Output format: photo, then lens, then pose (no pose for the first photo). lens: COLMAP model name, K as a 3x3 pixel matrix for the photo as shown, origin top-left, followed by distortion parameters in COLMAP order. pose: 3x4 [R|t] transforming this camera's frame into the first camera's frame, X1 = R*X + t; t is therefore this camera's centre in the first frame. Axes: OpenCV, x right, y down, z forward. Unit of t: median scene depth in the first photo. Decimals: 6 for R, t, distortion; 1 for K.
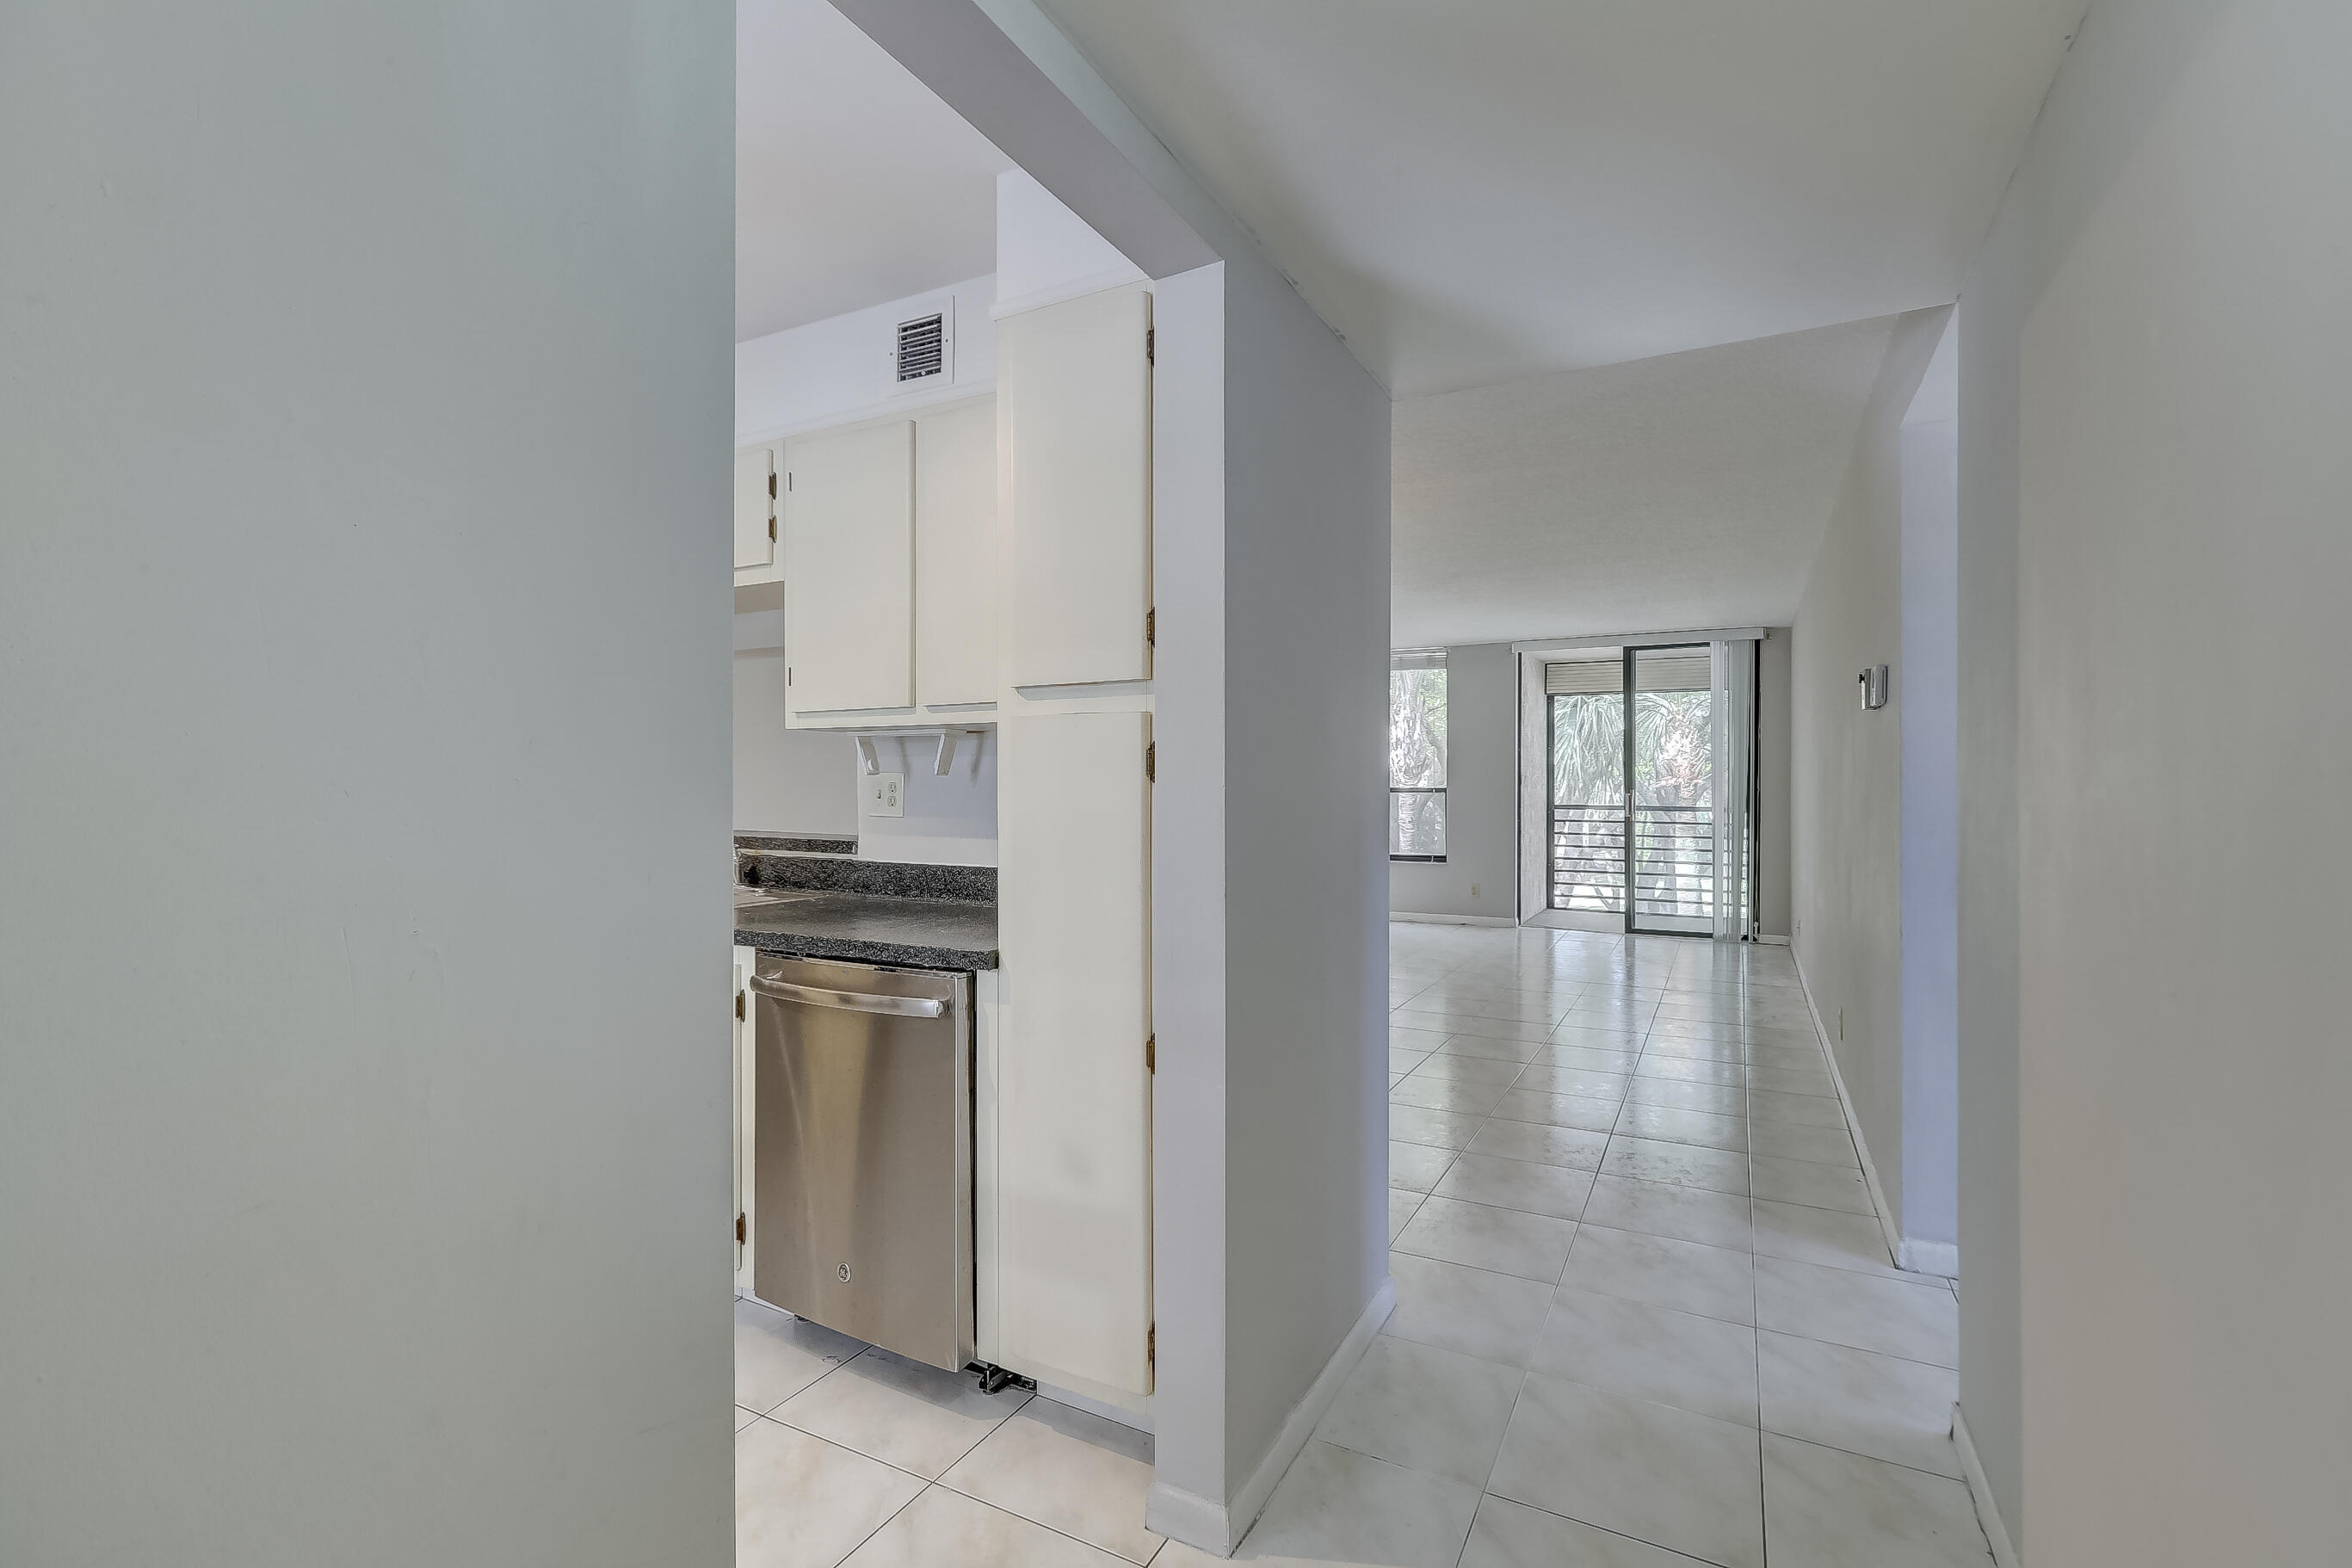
lens RADIAL K [[1054.2, 0, 1183.1], [0, 1054.2, 787.2], [0, 0, 1]] dist [-0.000684, 0.000109]
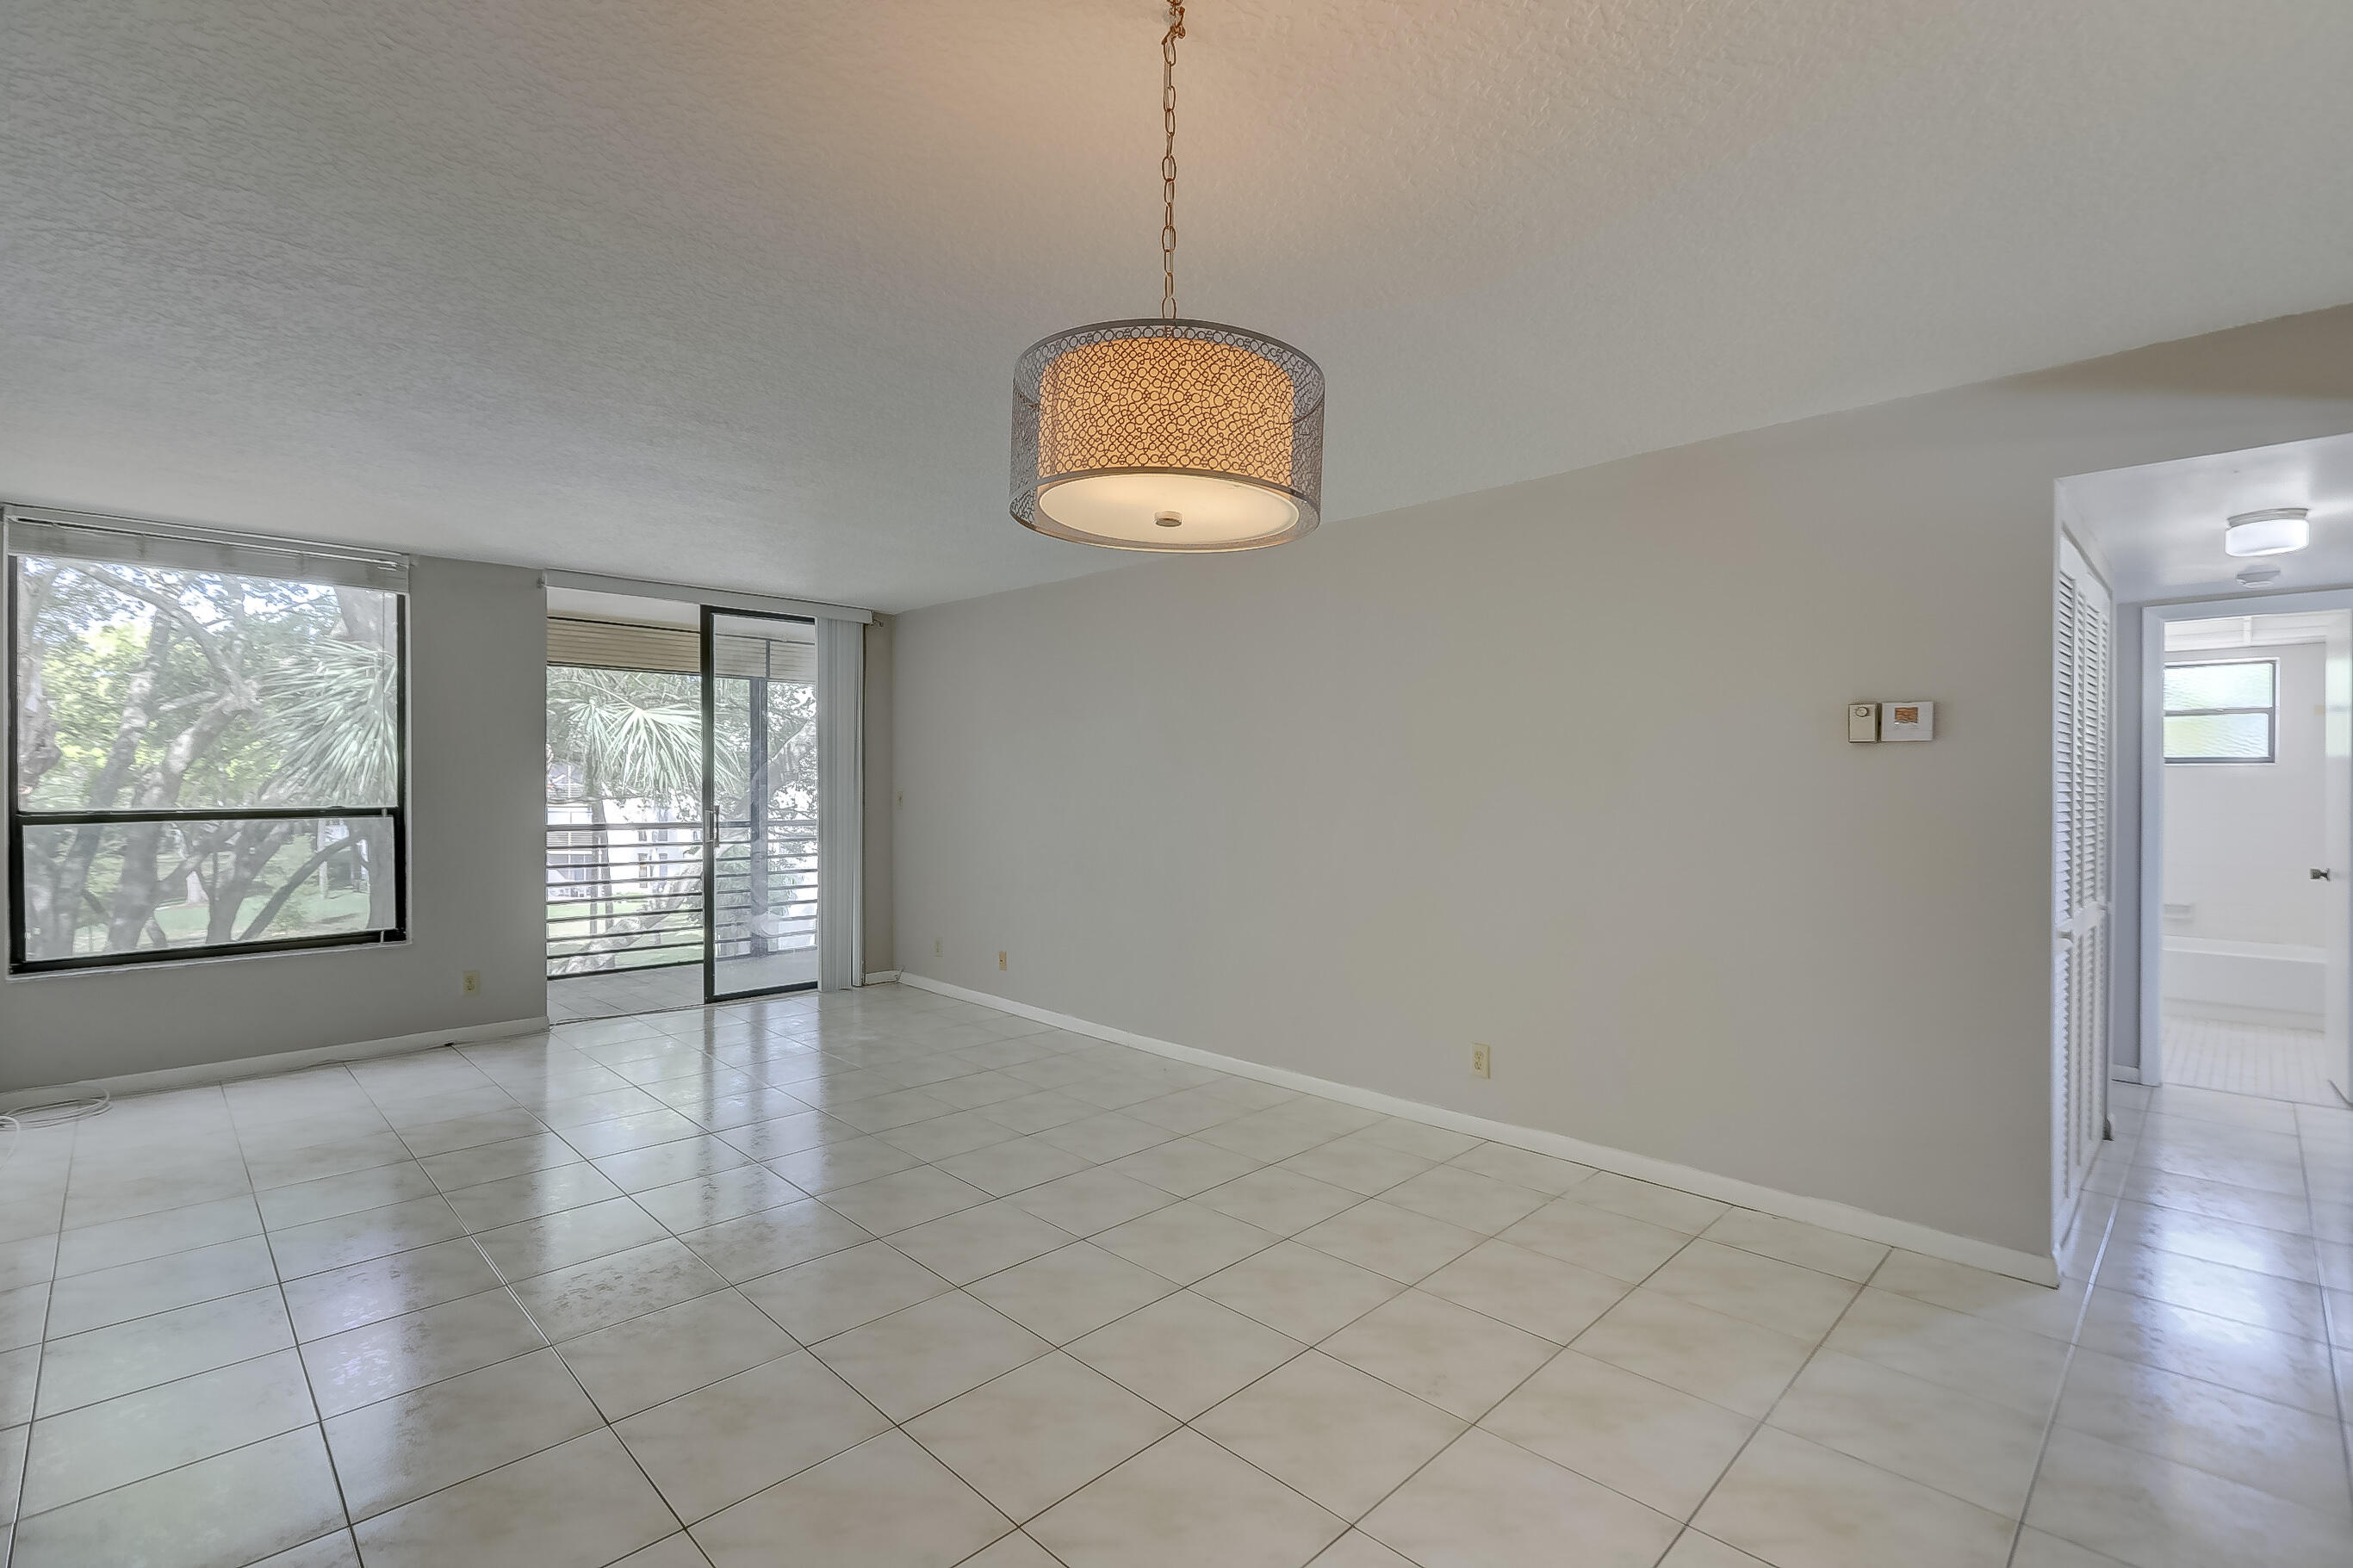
lens RADIAL K [[1070.3, 0, 1179.9], [0, 1070.3, 785.5], [0, 0, 1]] dist [0.000957, 0.000363]
pose [[0.297371, -0.006847, 0.954737, -0.181361], [0.000971, 0.999976, 0.006869, -0.015863], [-0.954761, -0.001116, 0.297371, 0.470222]]
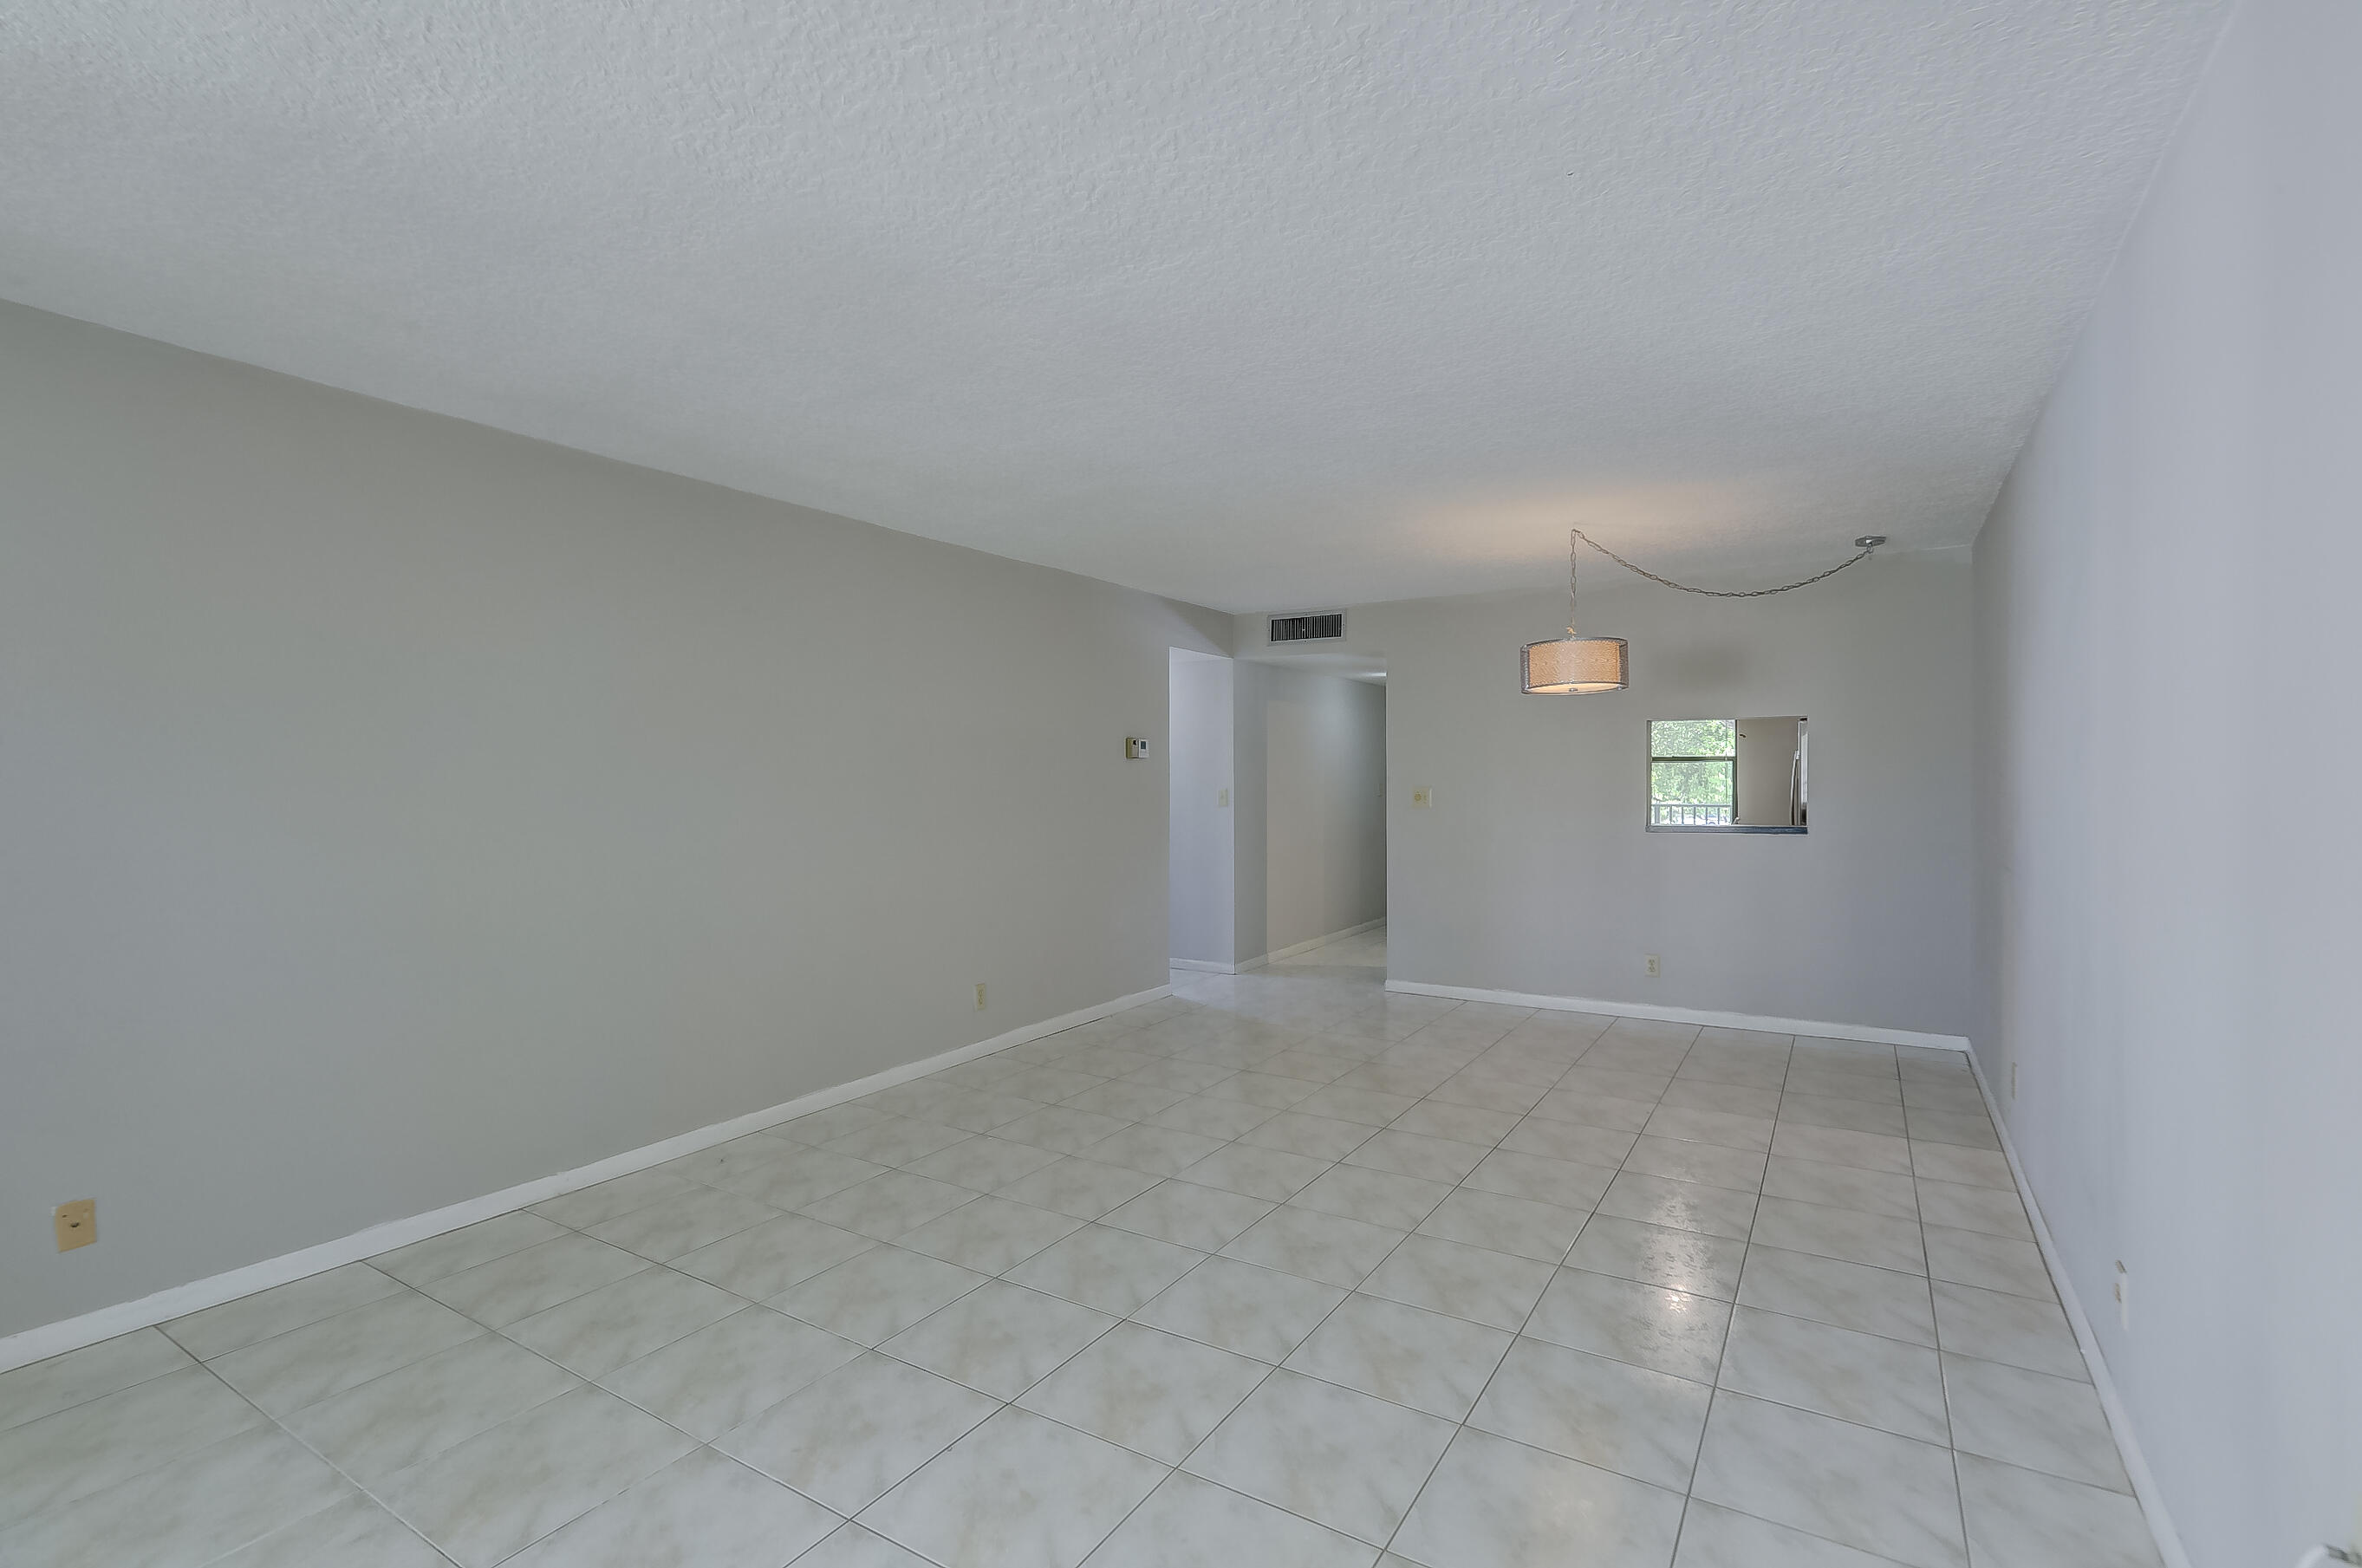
lens RADIAL K [[1066.1, 0, 1176.6], [0, 1066.1, 815.1], [0, 0, 1]] dist [0.000377, 0.000651]
pose [[-0.996714, 0.001760, 0.080977, 0.138236], [0.004495, 0.999425, 0.033609, -0.015868], [-0.080871, 0.033863, -0.996149, 1.065223]]
